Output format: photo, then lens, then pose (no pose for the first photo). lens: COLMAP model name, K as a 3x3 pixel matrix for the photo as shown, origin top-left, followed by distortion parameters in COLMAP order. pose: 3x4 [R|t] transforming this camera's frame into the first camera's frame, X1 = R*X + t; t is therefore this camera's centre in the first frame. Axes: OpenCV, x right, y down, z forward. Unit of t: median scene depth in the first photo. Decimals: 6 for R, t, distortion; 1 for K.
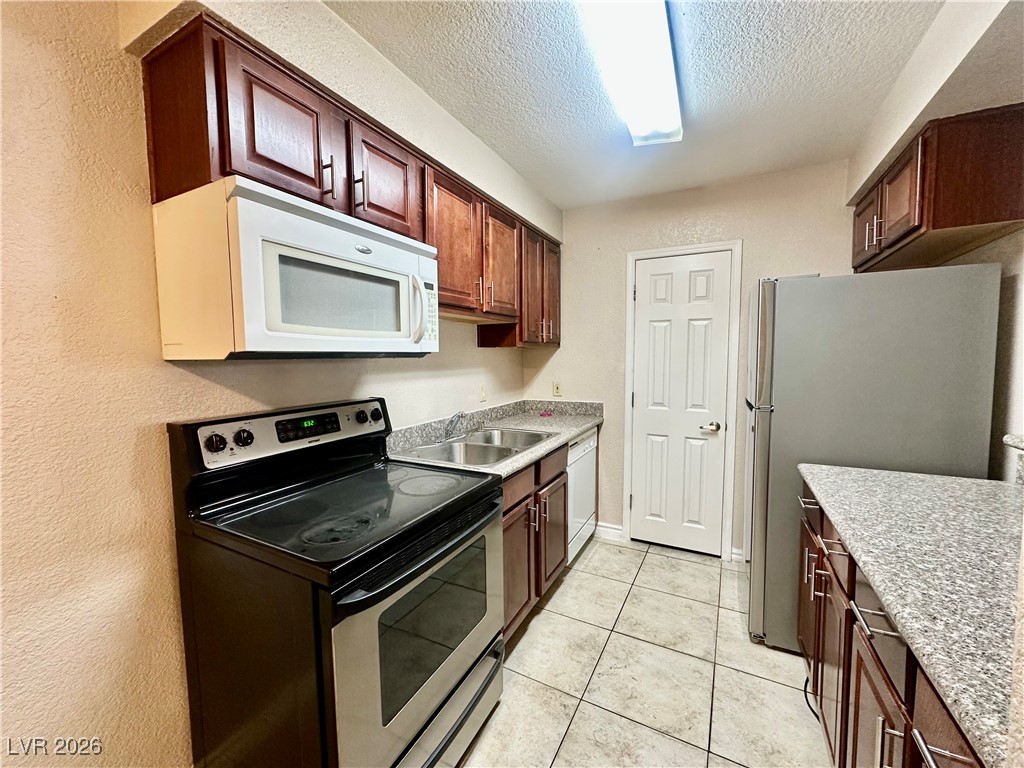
lens RADIAL K [[406.2, 0, 513.1], [0, 406.2, 384.2], [0, 0, 1]] dist [-0.005325, 0.001226]
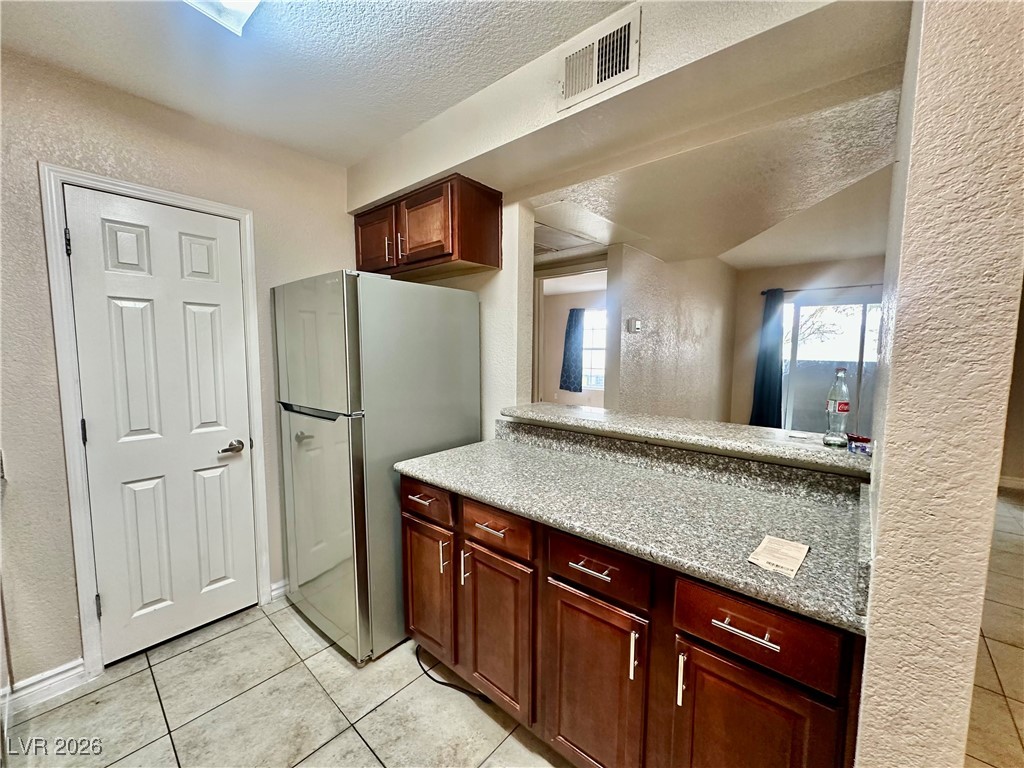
lens RADIAL K [[406.2, 0, 514.7], [0, 406.2, 384.7], [0, 0, 1]] dist [-0.005325, 0.001226]
pose [[0.227837, -0.078748, 0.970510, -0.133857], [0.060813, 0.995929, 0.066534, -0.034728], [-0.971798, 0.043861, 0.231698, 0.331458]]
